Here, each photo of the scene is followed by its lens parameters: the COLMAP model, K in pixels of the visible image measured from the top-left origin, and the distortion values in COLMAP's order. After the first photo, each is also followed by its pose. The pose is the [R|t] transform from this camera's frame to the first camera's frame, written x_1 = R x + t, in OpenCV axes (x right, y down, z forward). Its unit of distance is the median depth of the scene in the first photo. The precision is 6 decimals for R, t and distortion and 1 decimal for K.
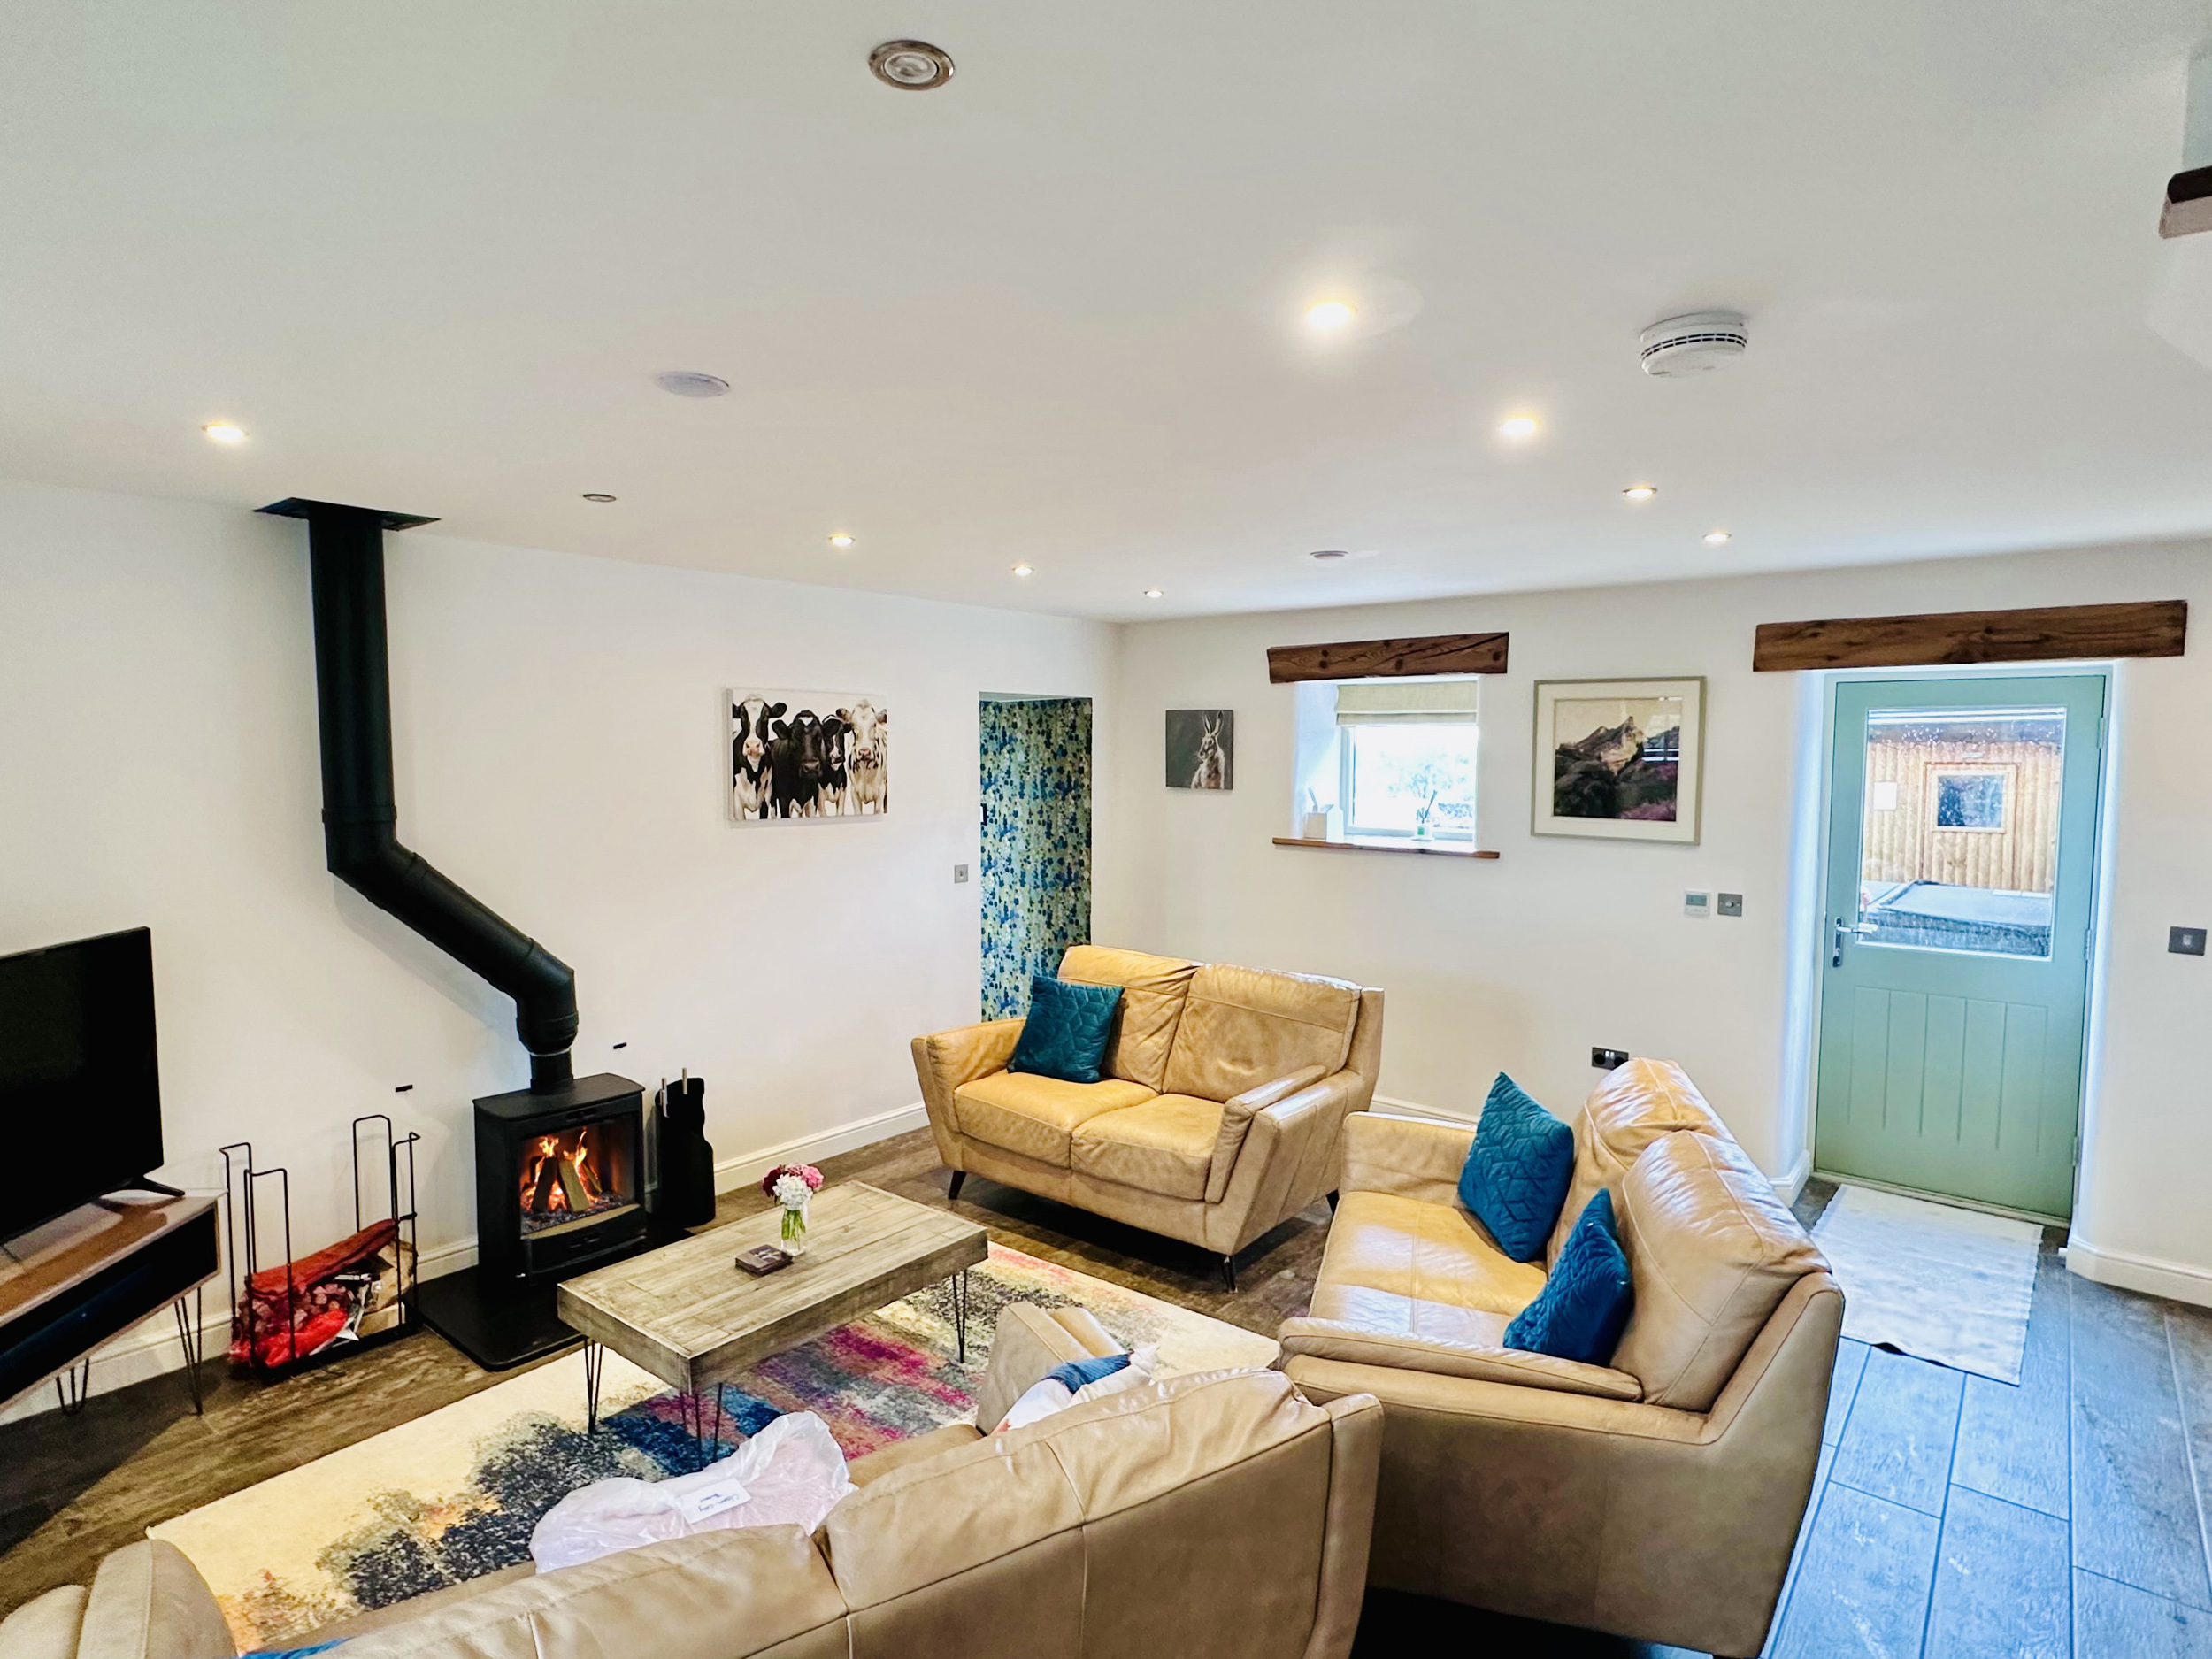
lens RADIAL K [[1190.0, 0, 1098.1], [0, 1190.0, 832.6], [0, 0, 1]] dist [0.003980, 0.001557]
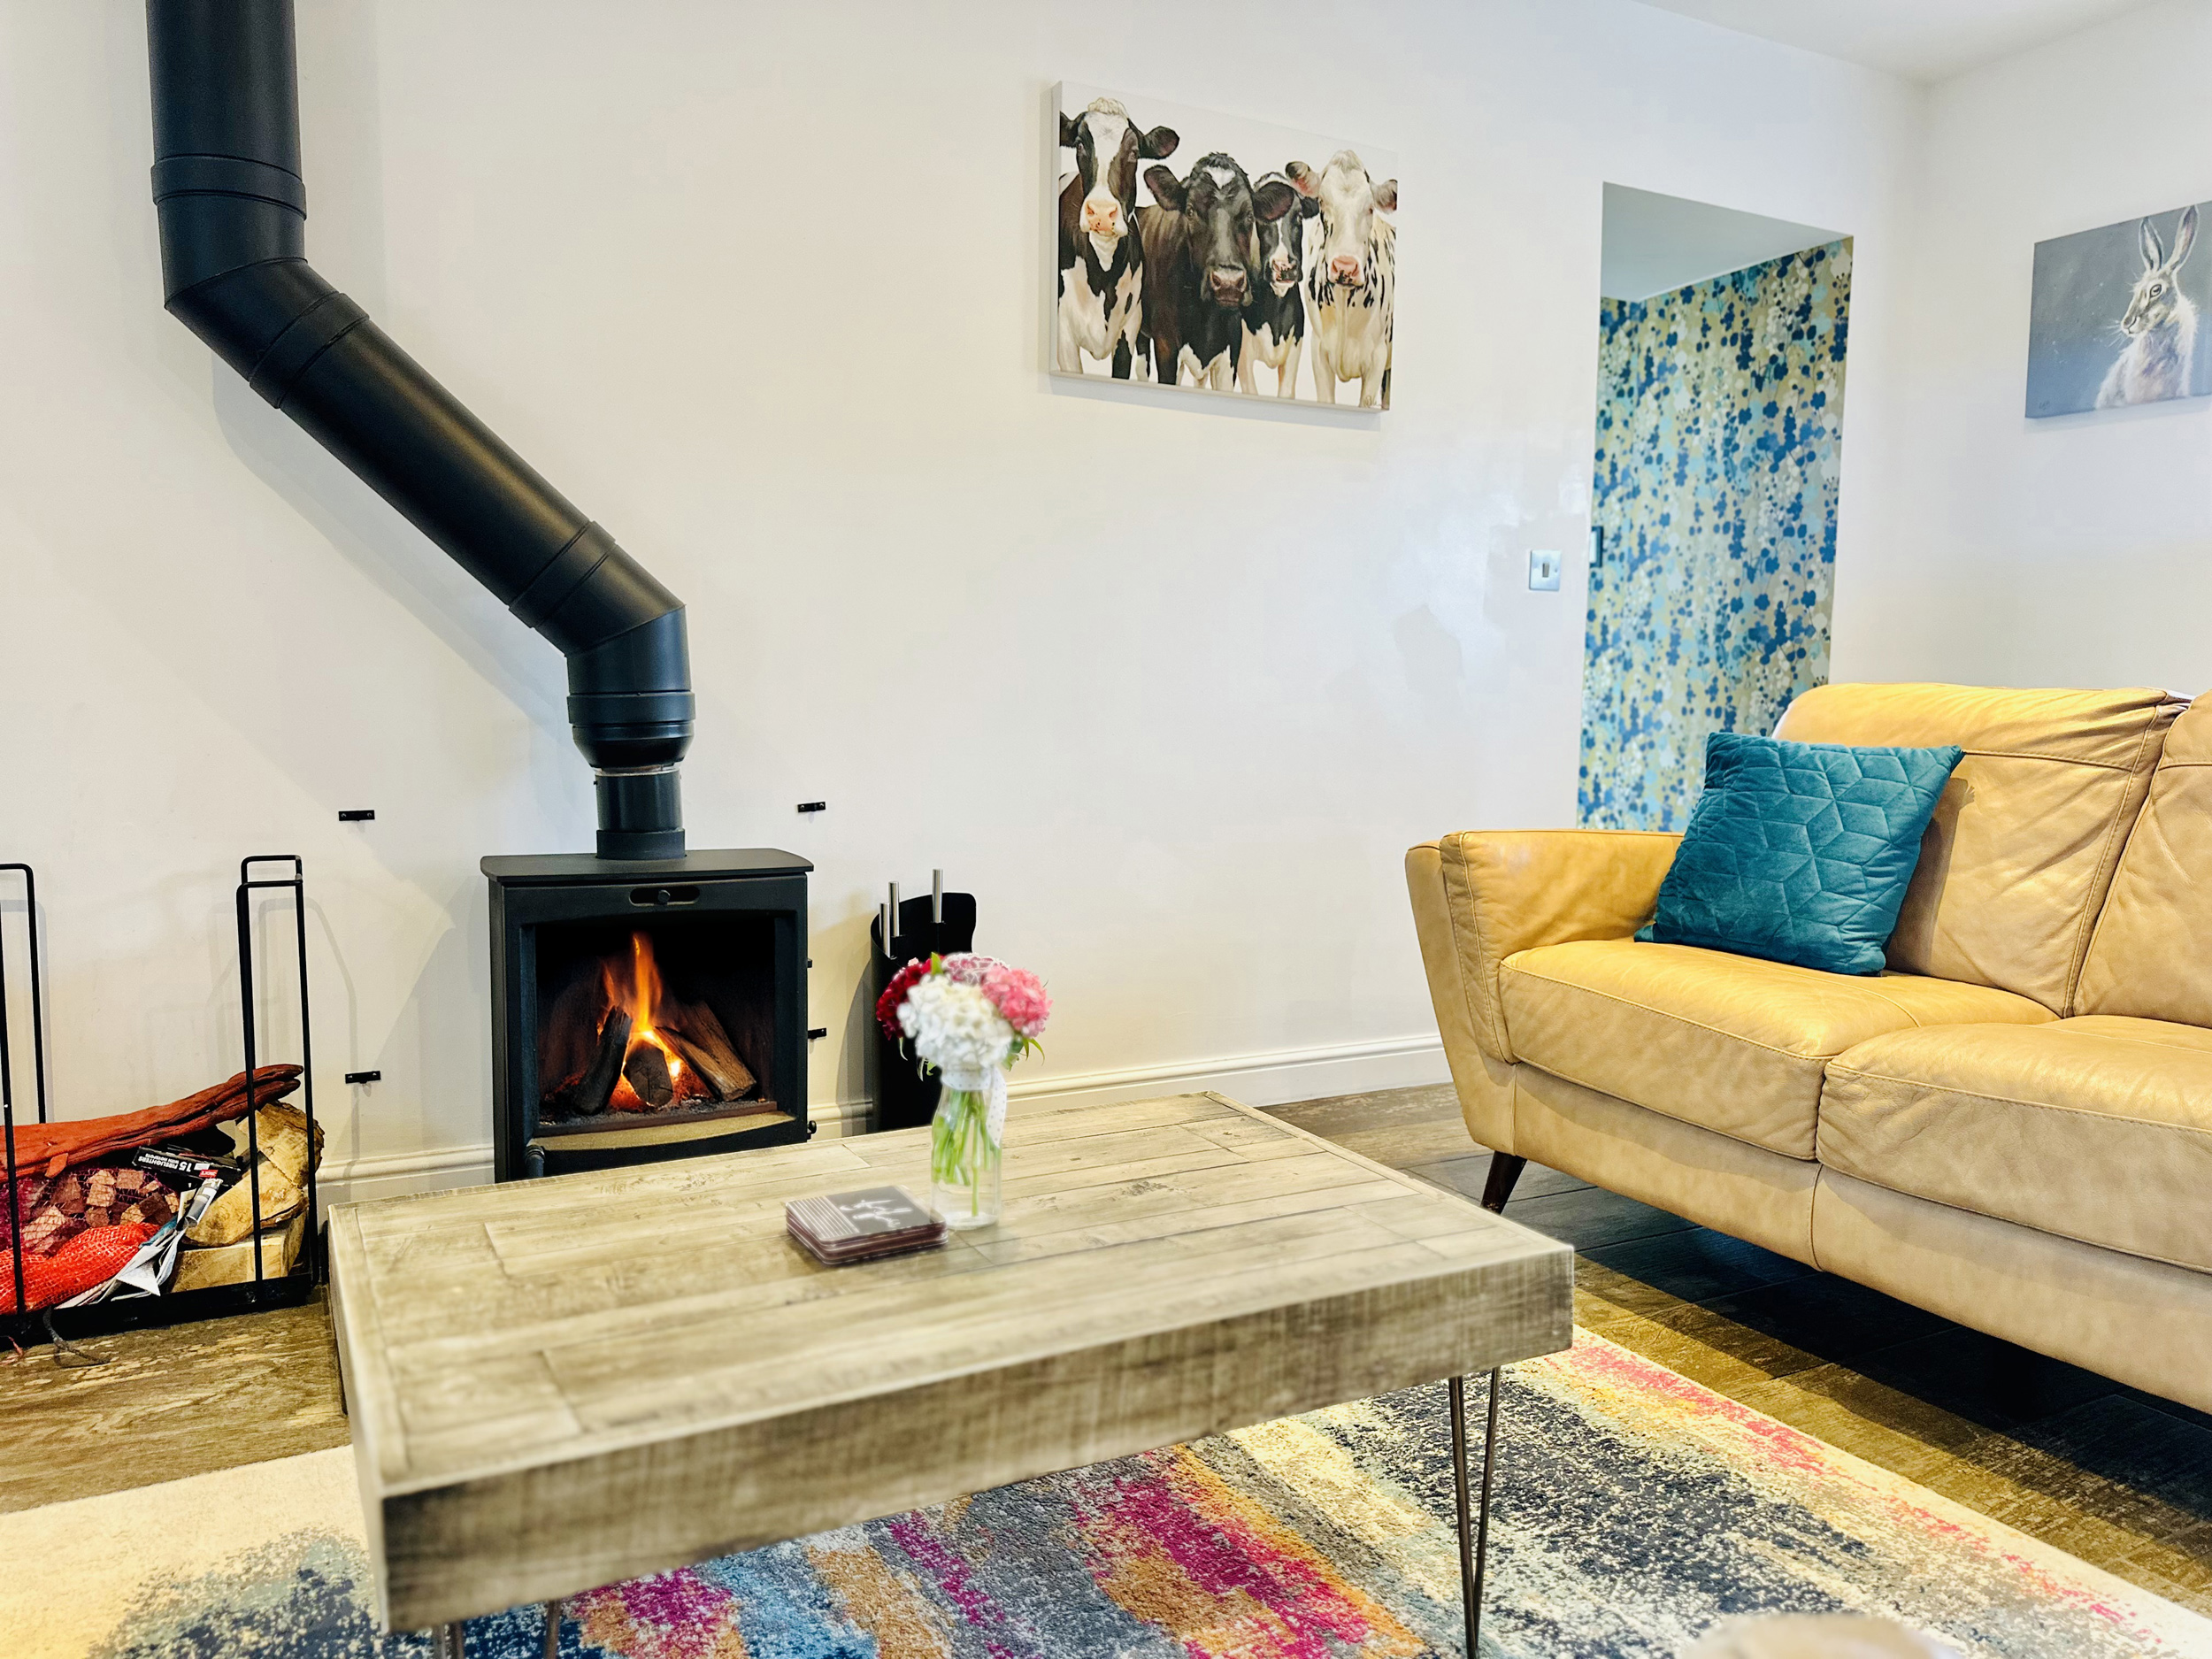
lens RADIAL K [[1568.7, 0, 1103.4], [0, 1568.7, 844.3], [0, 0, 1]] dist [0.030604, -0.035976]
pose [[0.922694, 0.044178, -0.382993, -0.040279], [-0.036564, 0.998963, 0.027141, 0.166120], [0.383795, -0.011039, 0.923352, 0.434697]]
